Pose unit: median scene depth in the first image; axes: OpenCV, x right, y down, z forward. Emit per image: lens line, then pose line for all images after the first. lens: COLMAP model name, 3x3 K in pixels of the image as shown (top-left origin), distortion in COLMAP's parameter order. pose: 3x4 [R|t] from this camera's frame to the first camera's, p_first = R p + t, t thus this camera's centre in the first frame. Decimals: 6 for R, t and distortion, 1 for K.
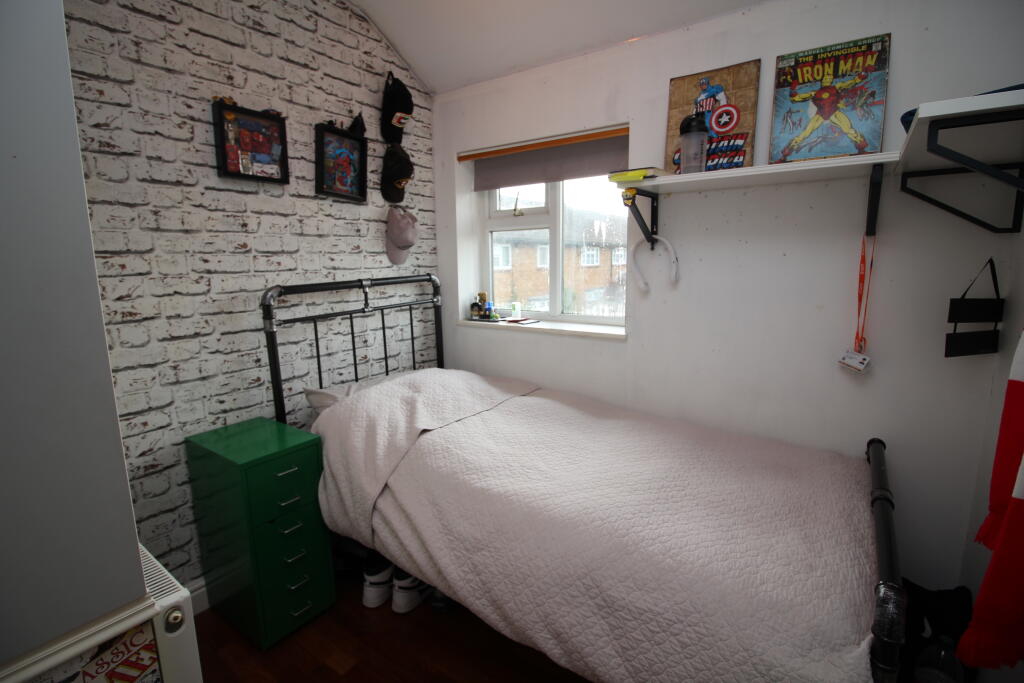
lens RADIAL K [[477.9, 0, 512.0], [0, 477.9, 341.5], [0, 0, 1]] dist [0.030495, -0.016077]
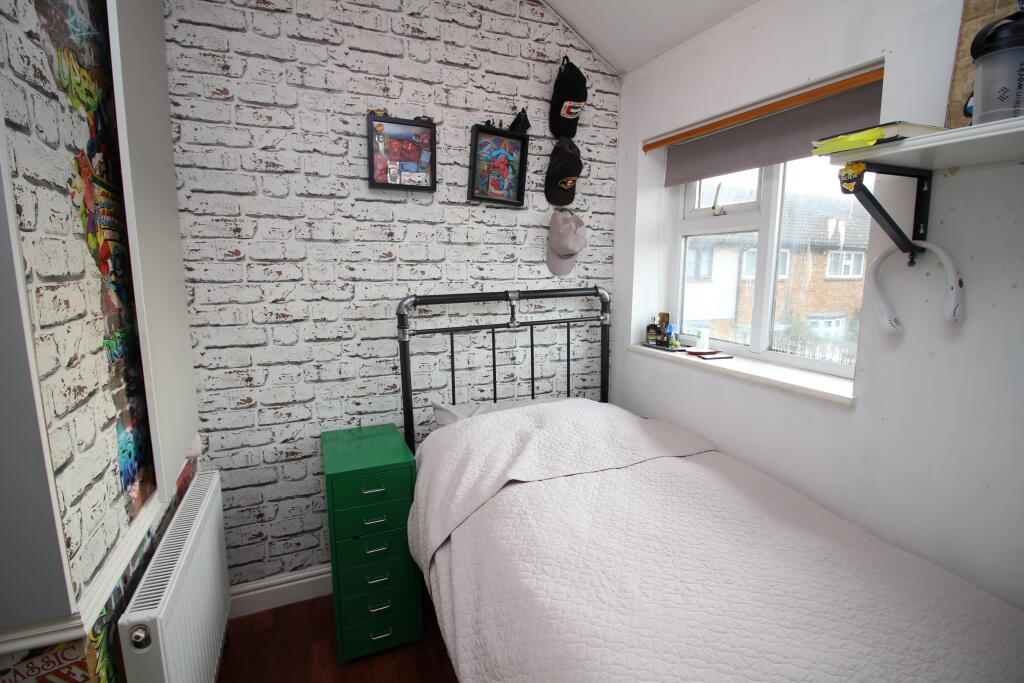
lens RADIAL K [[477.9, 0, 512.0], [0, 477.9, 341.5], [0, 0, 1]] dist [0.030495, -0.016077]
pose [[0.853807, 0.092742, -0.512261, 0.188806], [-0.102388, 0.994700, 0.009431, -0.049383], [0.510421, 0.044398, 0.858778, 0.257642]]
